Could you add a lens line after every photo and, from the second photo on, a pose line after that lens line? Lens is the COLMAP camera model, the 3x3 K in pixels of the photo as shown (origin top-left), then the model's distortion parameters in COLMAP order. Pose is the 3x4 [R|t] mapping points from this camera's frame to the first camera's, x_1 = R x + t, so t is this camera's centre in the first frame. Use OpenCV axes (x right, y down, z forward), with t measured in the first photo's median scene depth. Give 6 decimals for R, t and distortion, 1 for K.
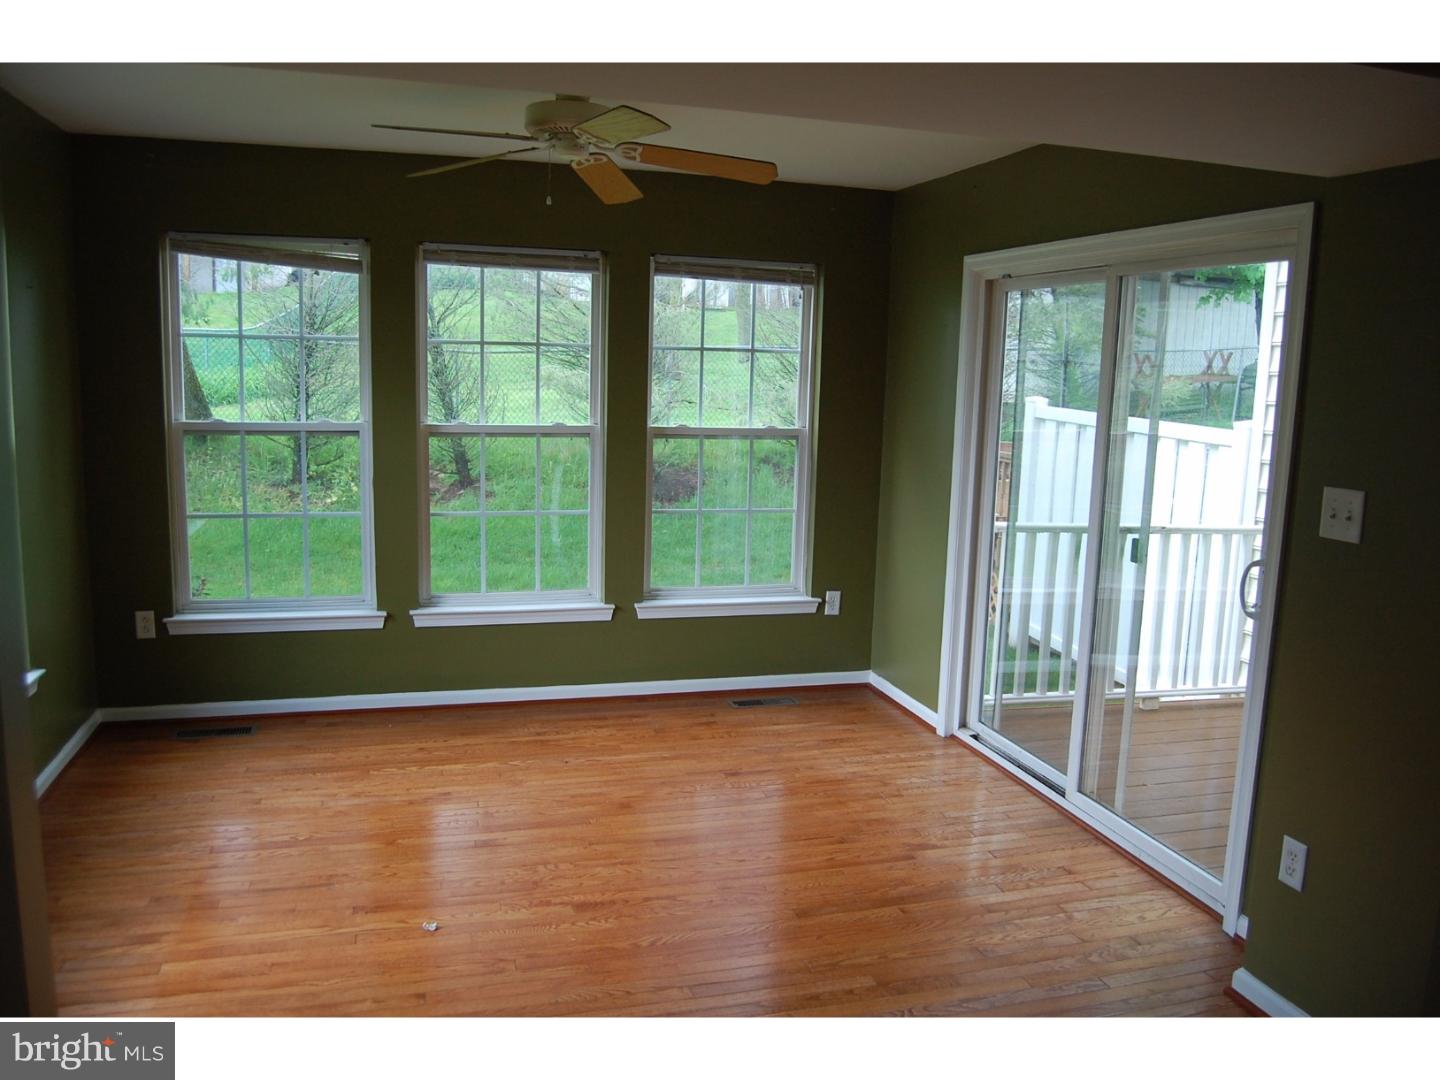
lens RADIAL K [[1121.3, 0, 732.7], [0, 1121.3, 530.8], [0, 0, 1]] dist [-0.078541, 0.025411]
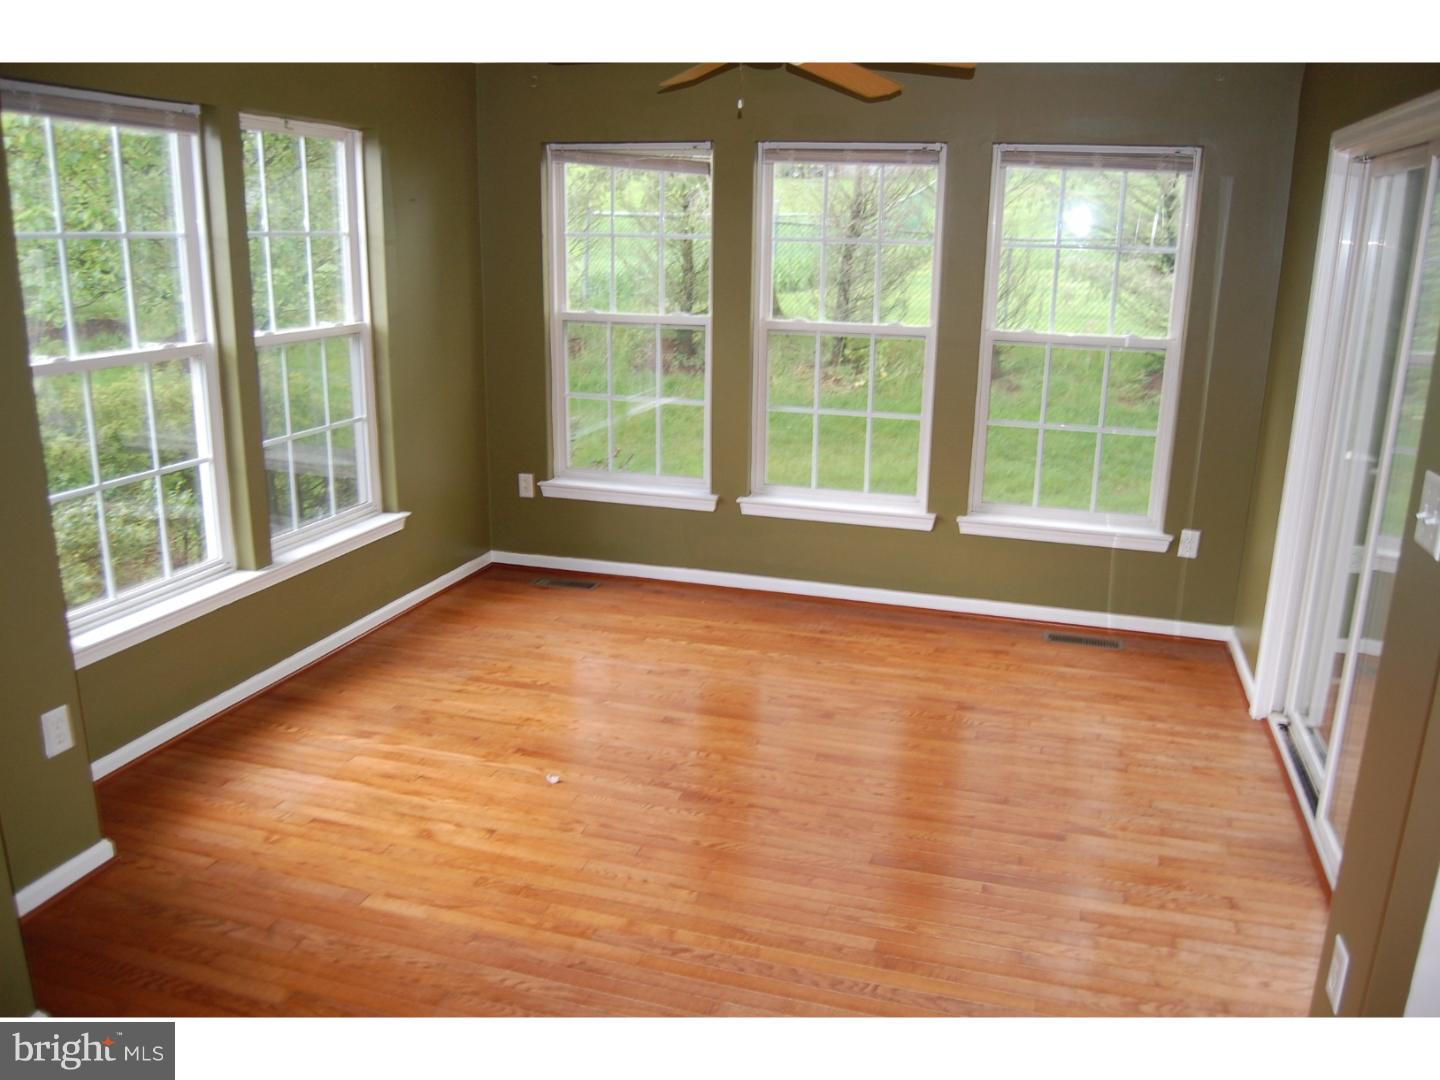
lens RADIAL K [[1121.3, 0, 728.9], [0, 1121.3, 537.4], [0, 0, 1]] dist [-0.078541, 0.025411]
pose [[0.838825, 0.130969, -0.528413, 0.286293], [-0.073091, 0.988936, 0.129083, -0.029847], [0.539473, -0.069655, 0.839117, 0.099487]]
